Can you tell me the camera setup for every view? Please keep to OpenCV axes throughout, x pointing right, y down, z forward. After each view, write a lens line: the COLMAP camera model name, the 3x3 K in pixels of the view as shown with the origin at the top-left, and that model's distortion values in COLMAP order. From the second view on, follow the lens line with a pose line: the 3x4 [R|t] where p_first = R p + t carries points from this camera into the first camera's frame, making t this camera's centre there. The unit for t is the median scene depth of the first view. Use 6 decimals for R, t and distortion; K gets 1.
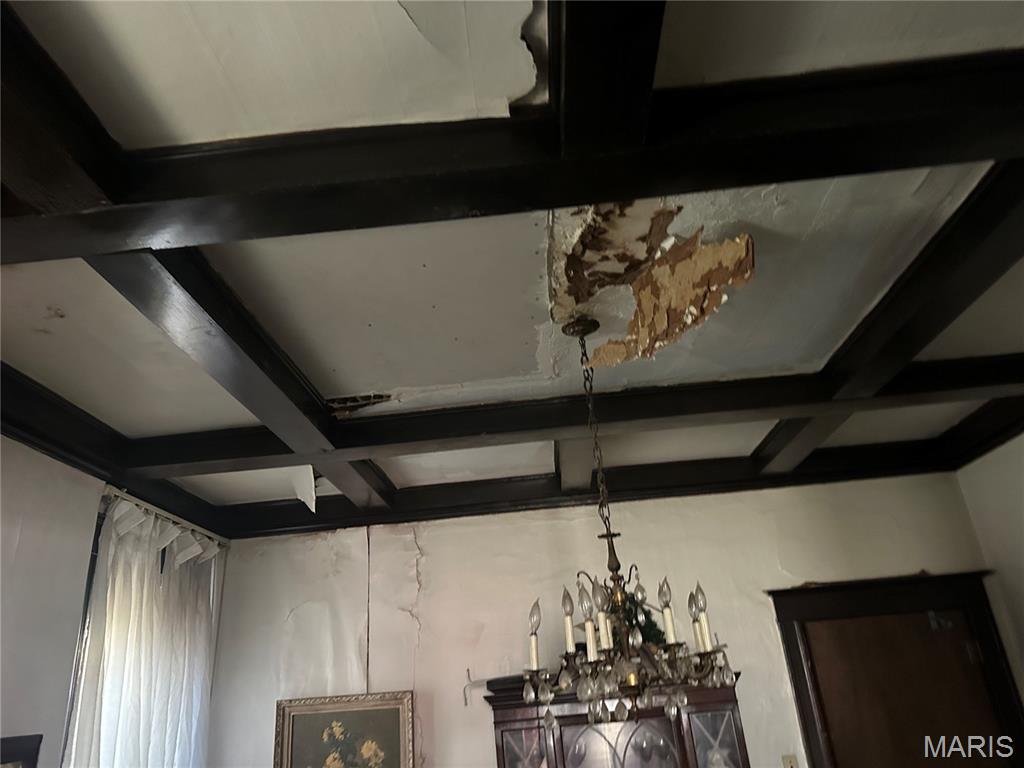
lens RADIAL K [[728.3, 0, 502.5], [0, 728.3, 379.1], [0, 0, 1]] dist [0.049491, -0.068009]
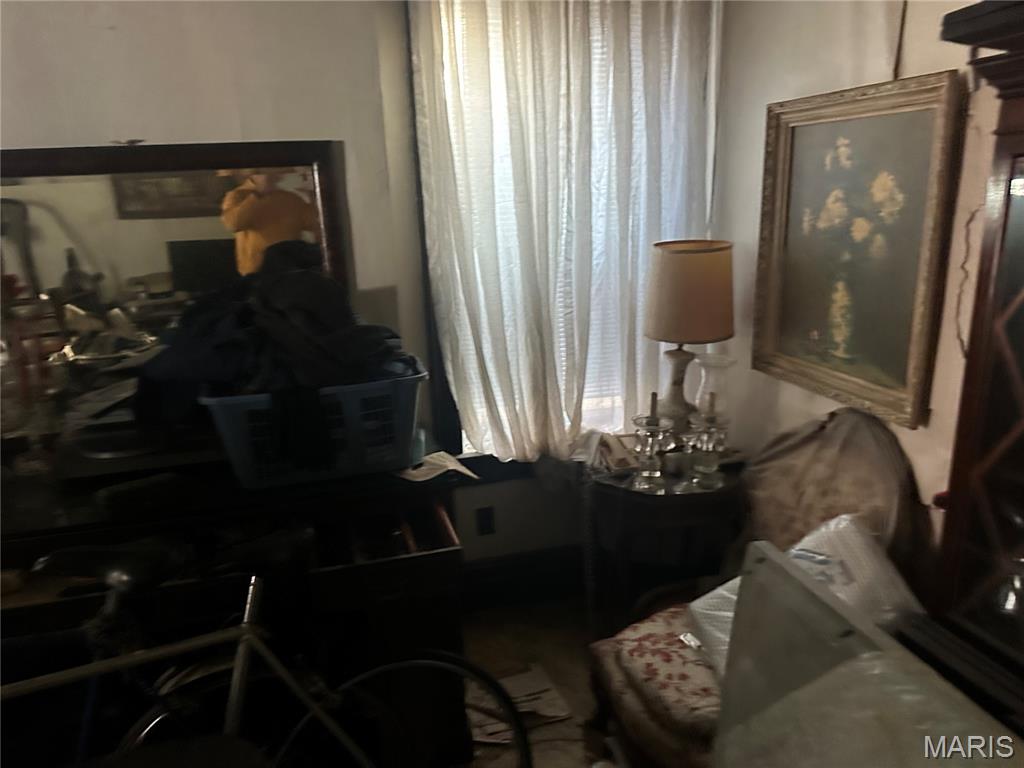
lens RADIAL K [[728.3, 0, 490.3], [0, 728.3, 386.3], [0, 0, 1]] dist [0.049491, -0.068009]
pose [[0.319274, 0.304284, -0.897483, 0.245650], [0.390002, 0.820943, 0.417075, 0.290522], [0.863691, -0.483182, 0.143434, 0.610129]]
